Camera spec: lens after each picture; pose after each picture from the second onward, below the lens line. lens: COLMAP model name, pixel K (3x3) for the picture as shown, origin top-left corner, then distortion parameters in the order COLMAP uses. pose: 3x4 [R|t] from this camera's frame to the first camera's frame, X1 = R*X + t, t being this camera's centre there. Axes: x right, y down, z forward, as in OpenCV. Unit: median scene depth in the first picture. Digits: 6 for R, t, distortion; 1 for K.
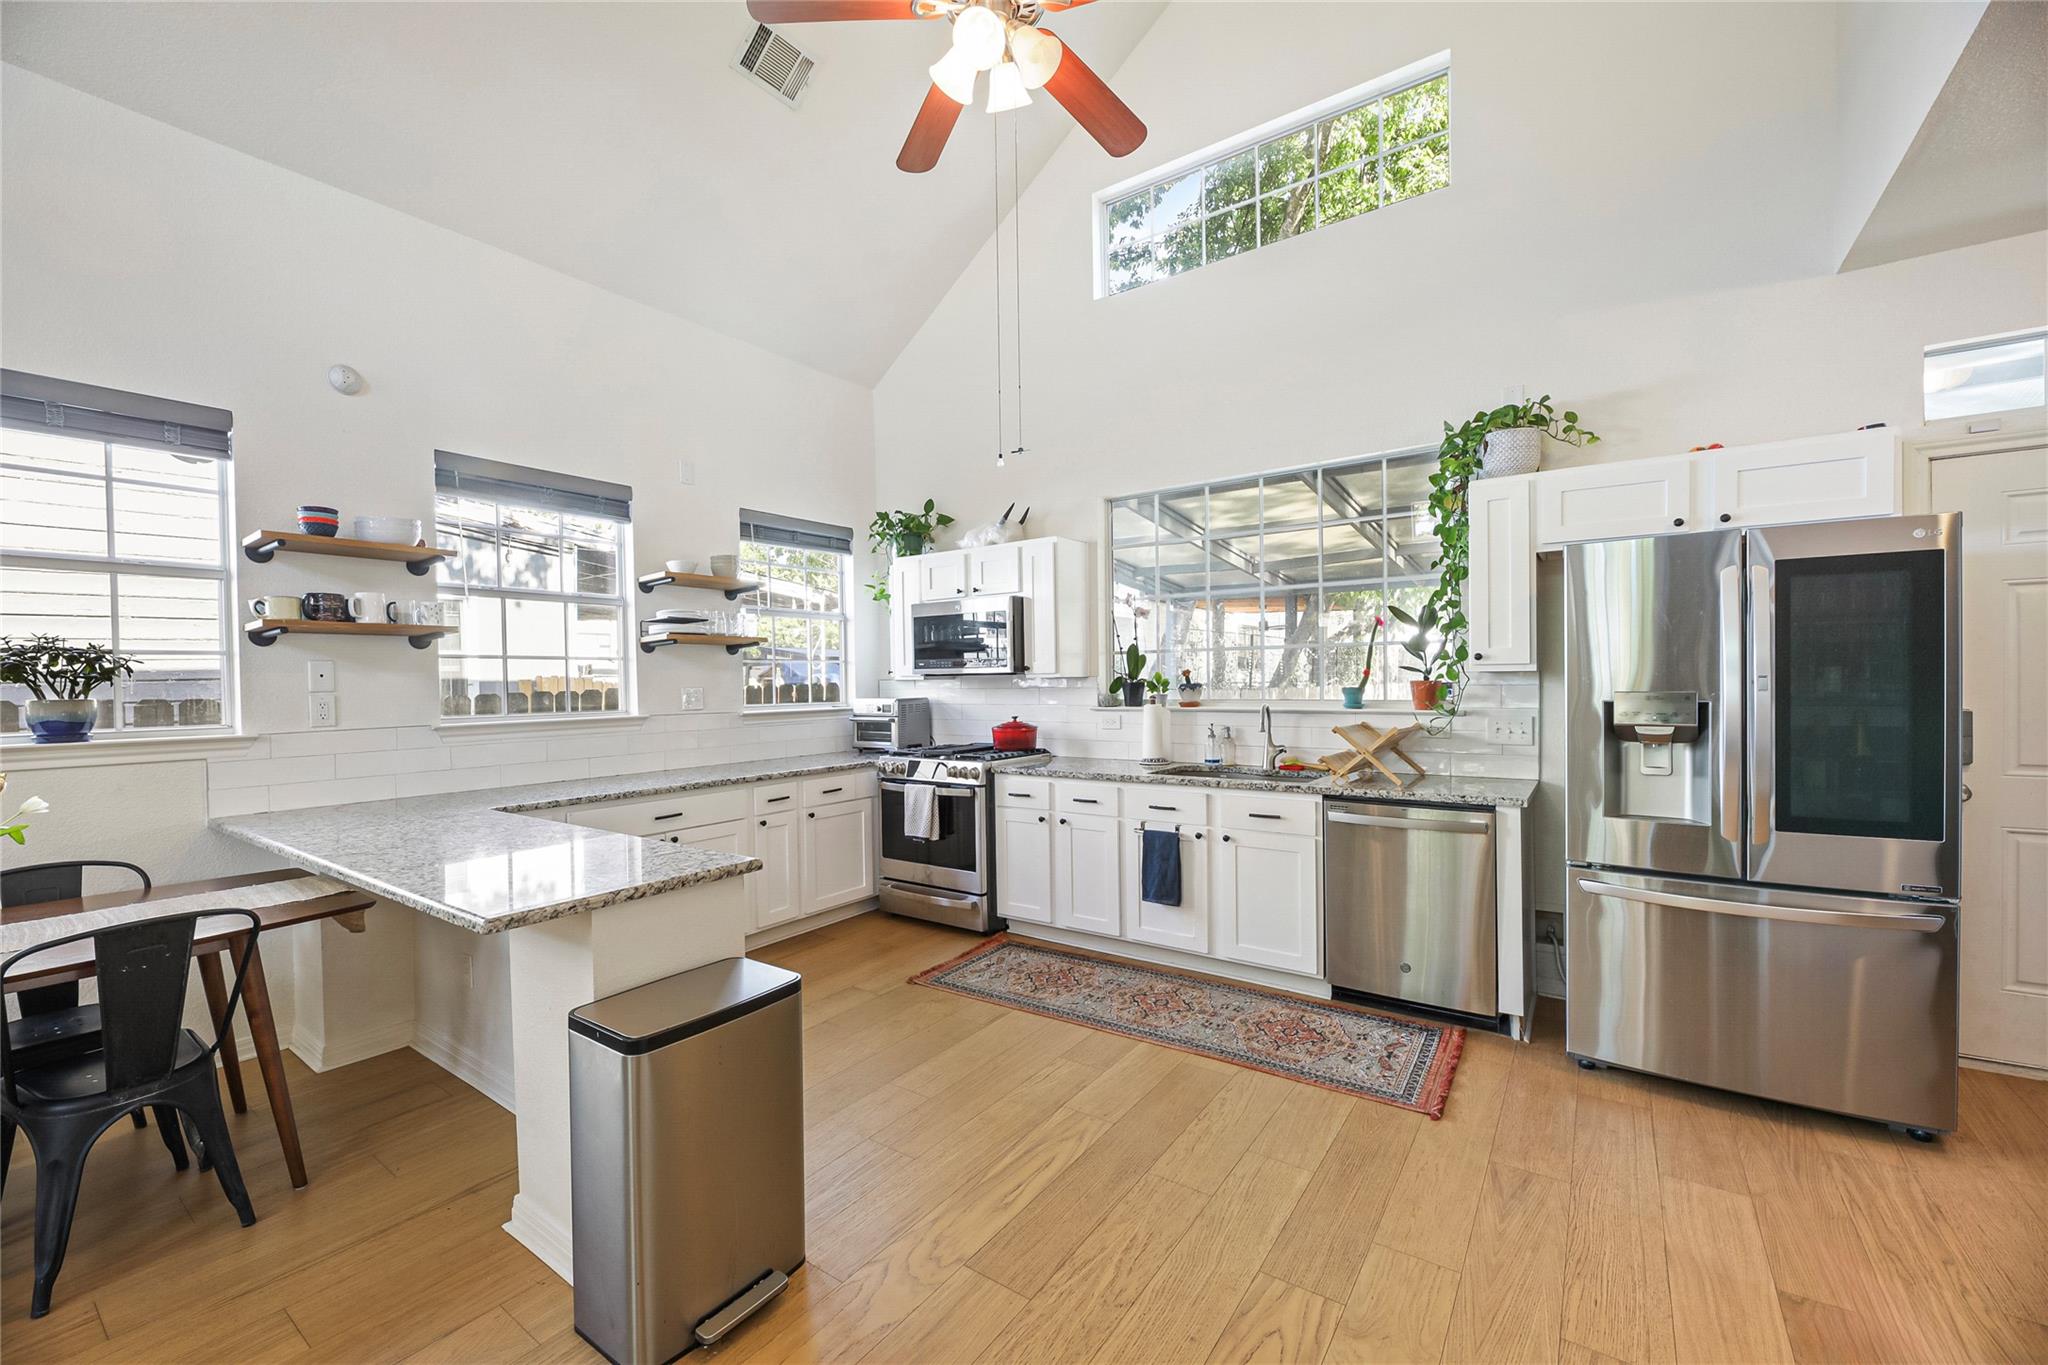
lens RADIAL K [[820.0, 0, 1042.8], [0, 820.0, 690.8], [0, 0, 1]] dist [0.000695, -0.002039]
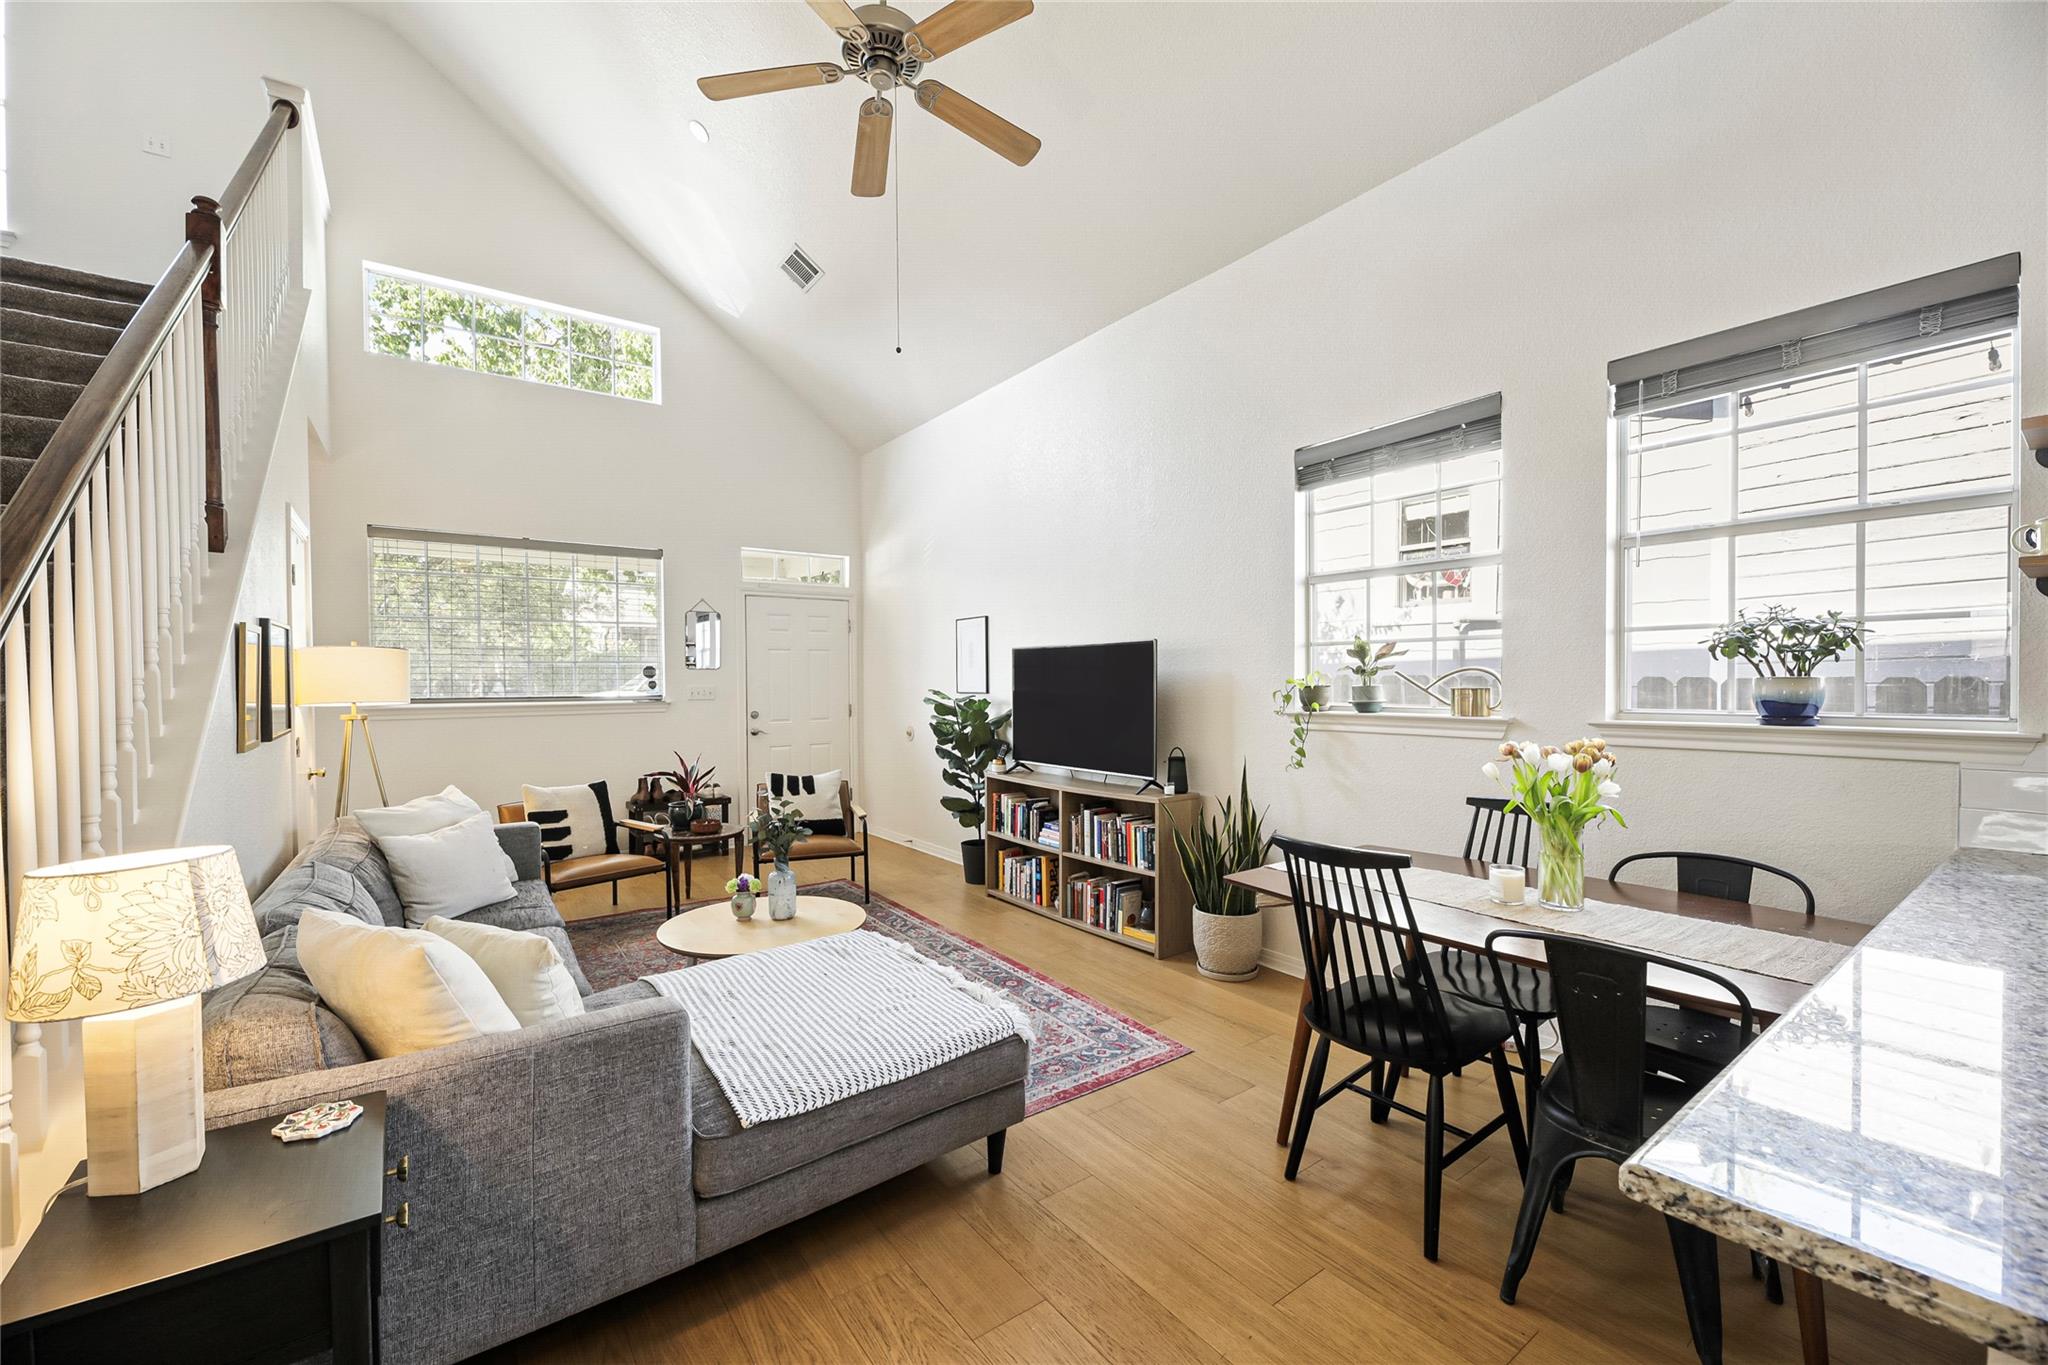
lens RADIAL K [[820.0, 0, 991.3], [0, 820.0, 693.4], [0, 0, 1]] dist [0.000695, -0.002039]
pose [[-0.351557, 0.032632, -0.935597, -0.051844], [-0.001676, 0.999369, 0.035486, -0.000962], [0.936165, 0.014043, -0.351281, 0.365188]]
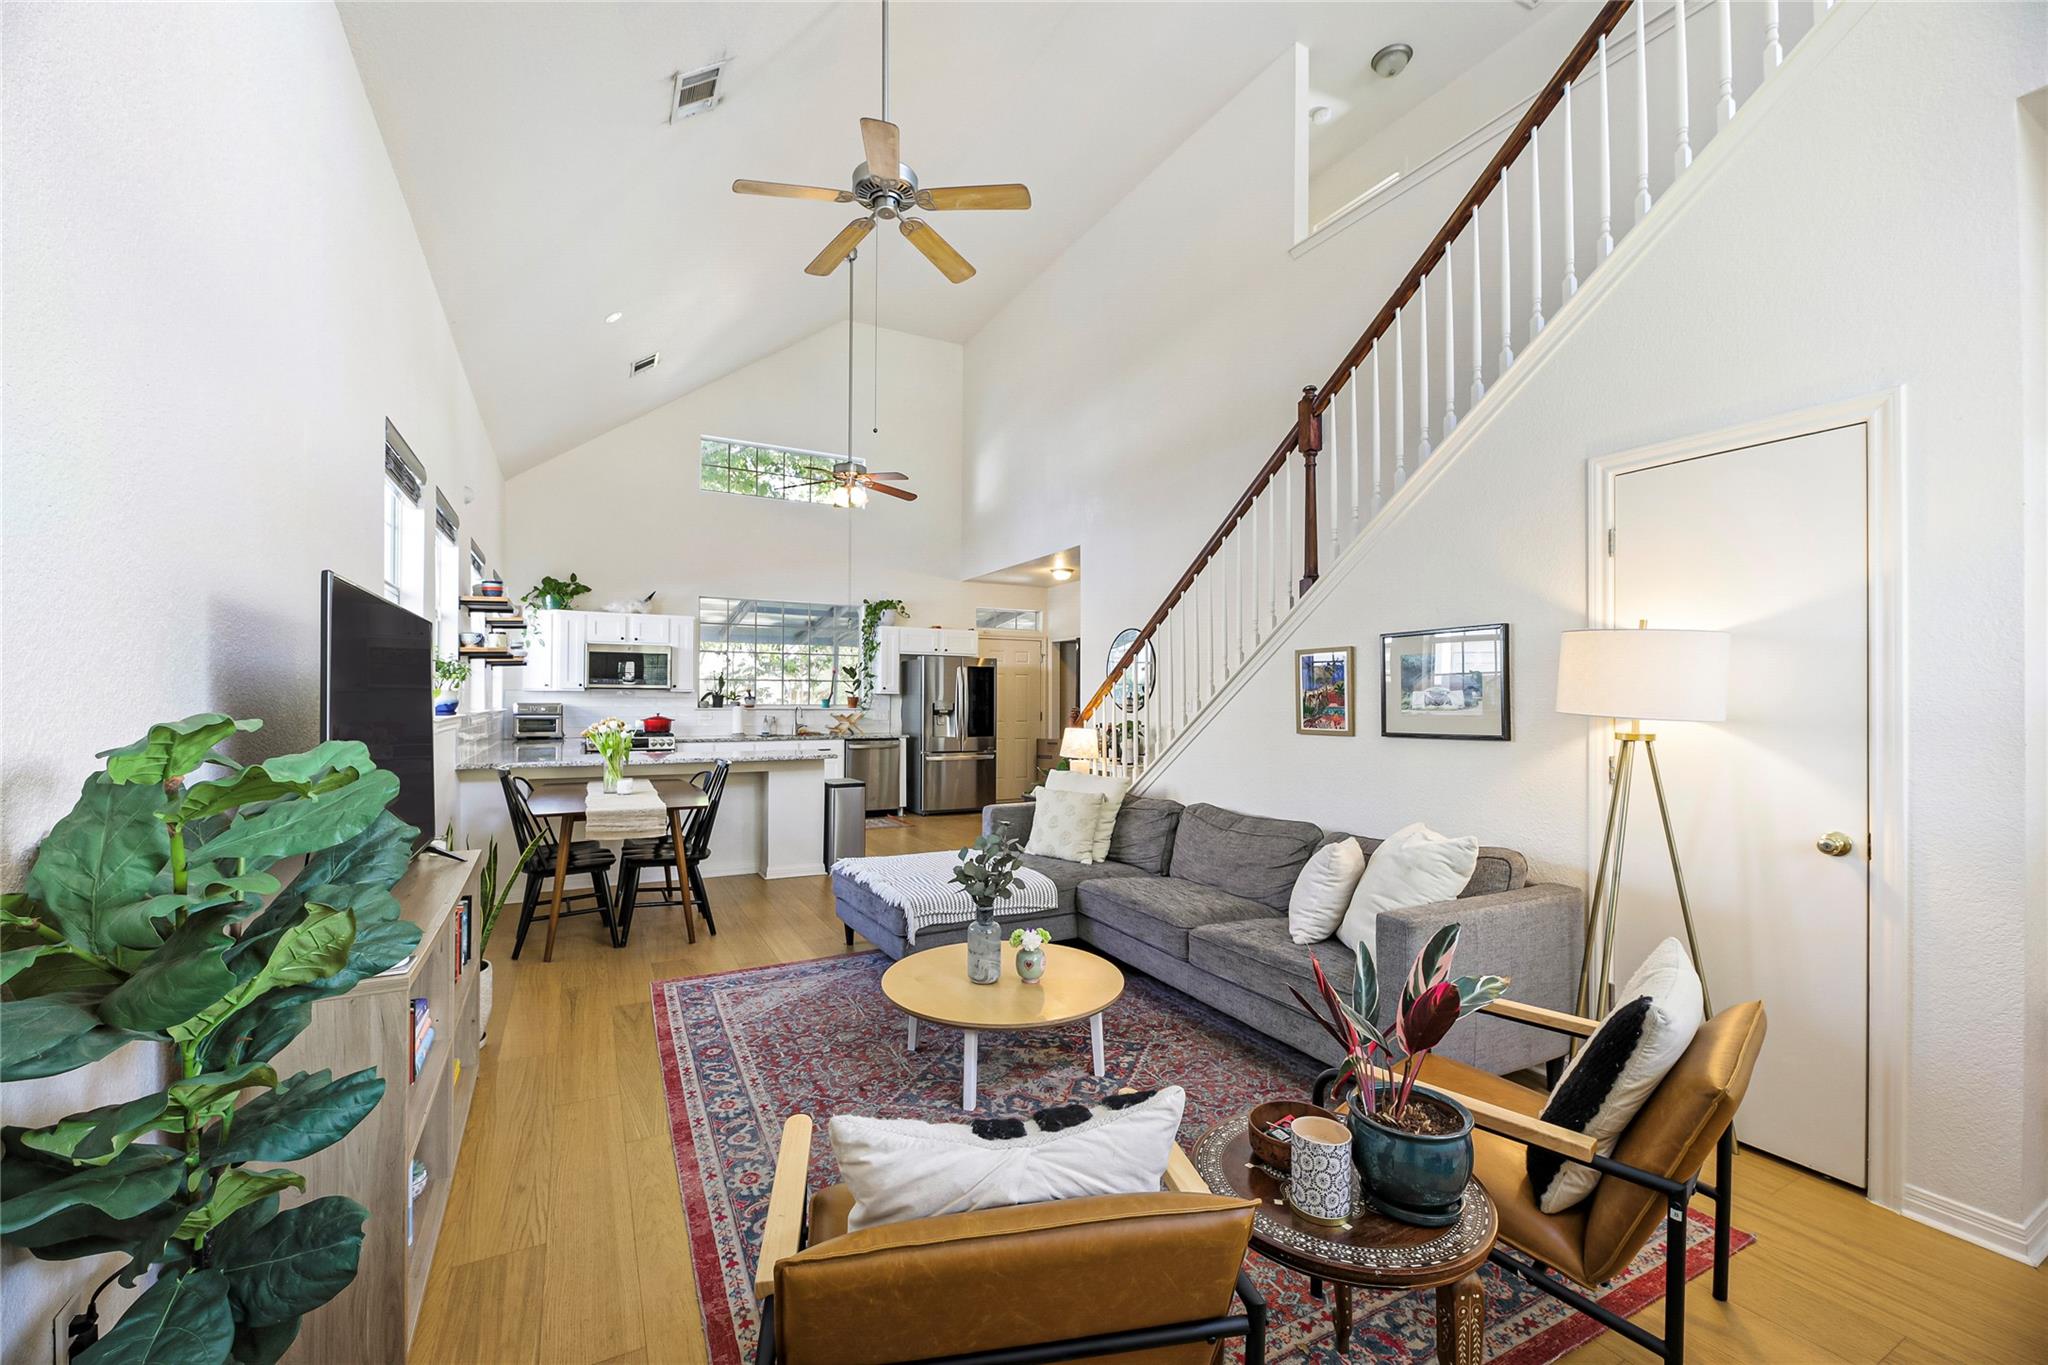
lens RADIAL K [[820.0, 0, 1015.1], [0, 820.0, 687.1], [0, 0, 1]] dist [0.000695, -0.002039]
pose [[0.452454, 0.030295, 0.891273, -1.590635], [-0.002816, 0.999466, -0.032543, 0.038857], [-0.891783, 0.012215, 0.452298, -0.610321]]
